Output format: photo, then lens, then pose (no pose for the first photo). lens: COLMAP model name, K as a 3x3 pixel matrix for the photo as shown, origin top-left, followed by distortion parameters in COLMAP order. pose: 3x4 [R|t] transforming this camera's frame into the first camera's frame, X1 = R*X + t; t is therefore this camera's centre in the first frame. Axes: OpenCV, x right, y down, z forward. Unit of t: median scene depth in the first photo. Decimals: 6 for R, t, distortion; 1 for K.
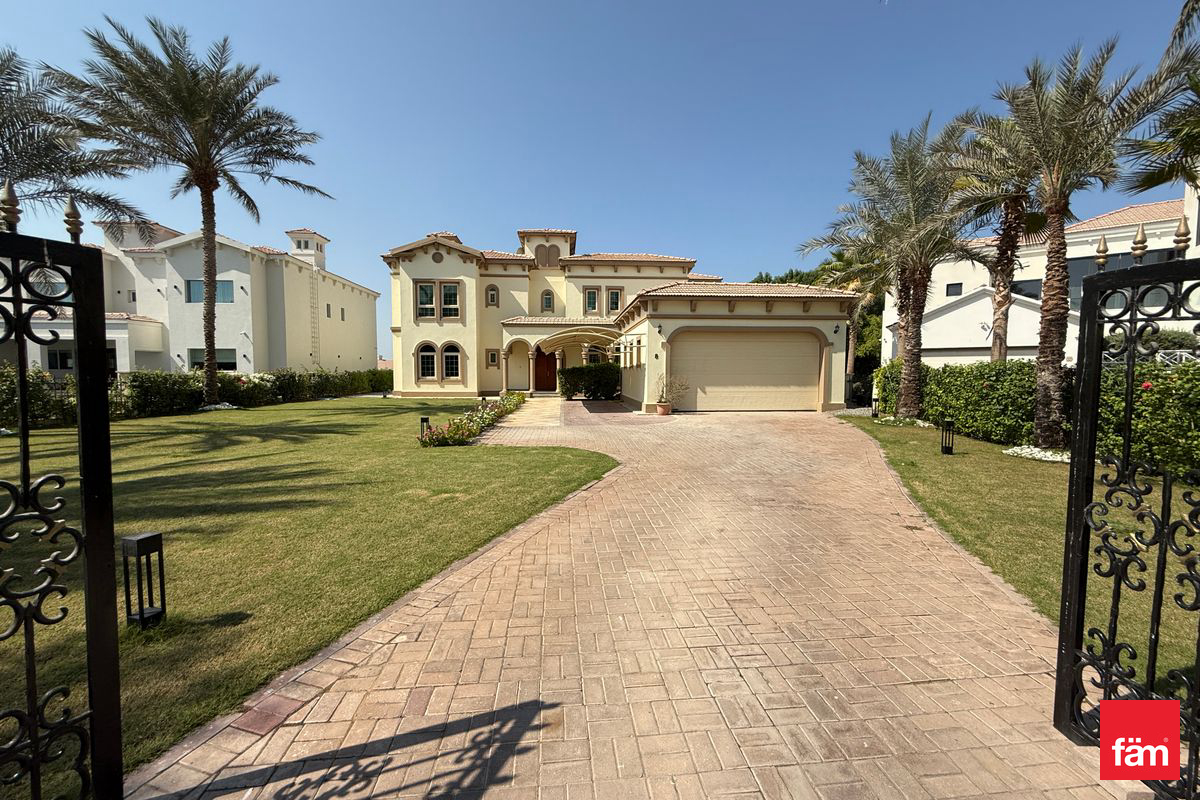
lens RADIAL K [[478.3, 0, 600.1], [0, 478.3, 402.2], [0, 0, 1]] dist [0.000517, -0.000066]
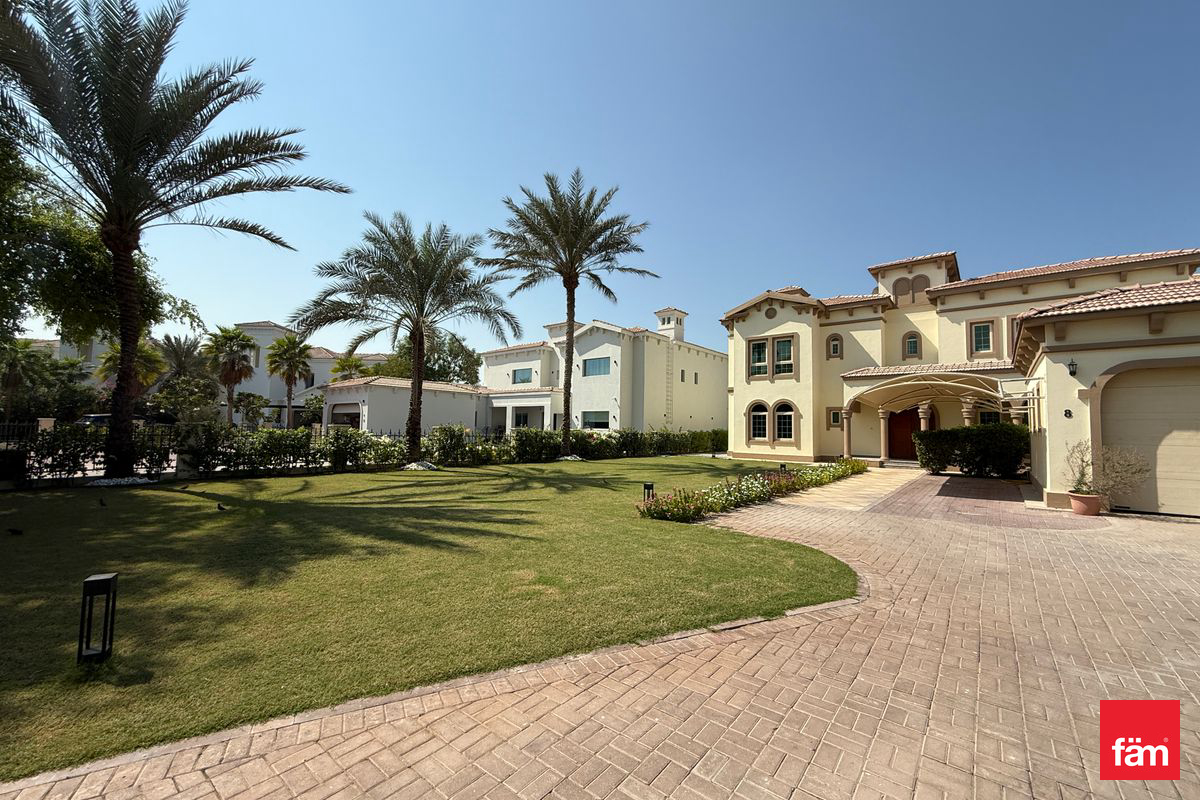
lens RADIAL K [[476.3, 0, 596.2], [0, 476.3, 402.8], [0, 0, 1]] dist [0.001249, 0.000071]
pose [[0.718296, -0.025517, -0.695270, 0.067690], [-0.060355, 0.993274, -0.098808, -0.008923], [0.693115, 0.112937, 0.711925, 0.098362]]
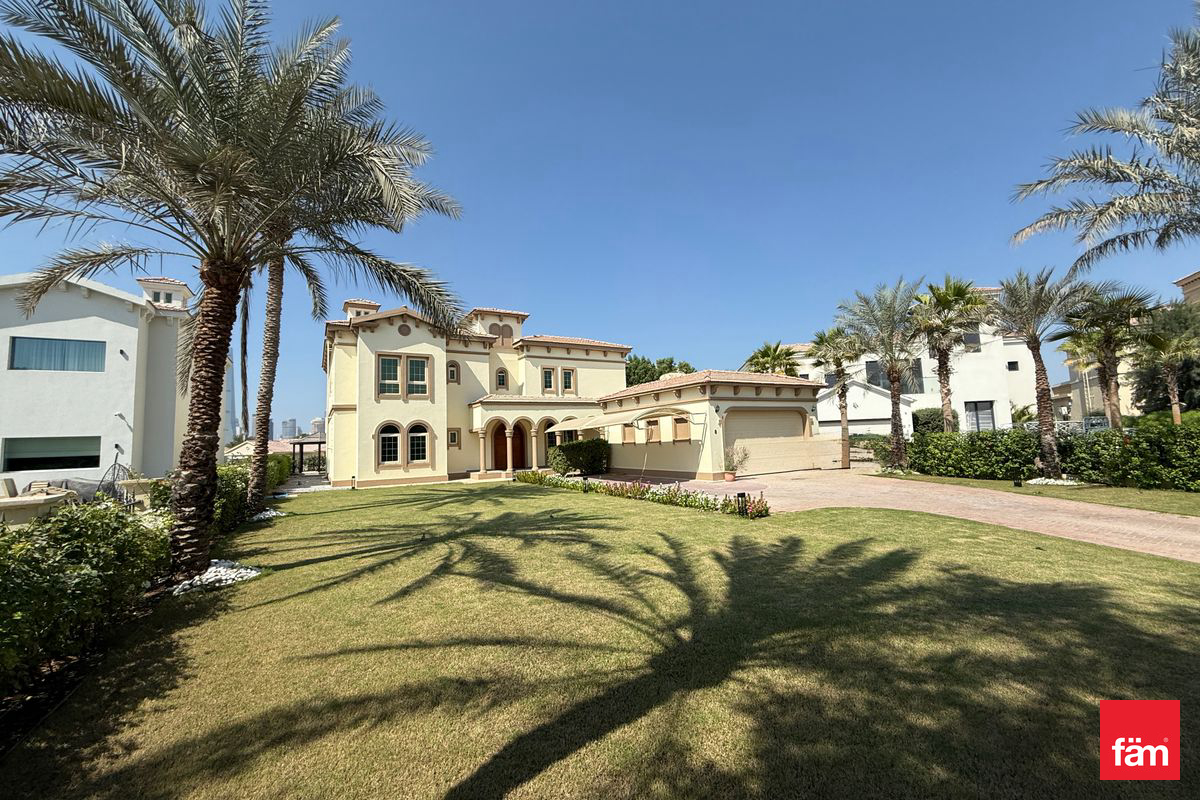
lens RADIAL K [[477.6, 0, 600.0], [0, 477.6, 400.0], [0, 0, 1]] dist [0.003126, 0.000416]
pose [[0.891333, 0.004650, 0.453326, -0.419458], [0.066314, 0.987854, -0.140520, -0.016263], [-0.448474, 0.155312, 0.880199, 0.046002]]
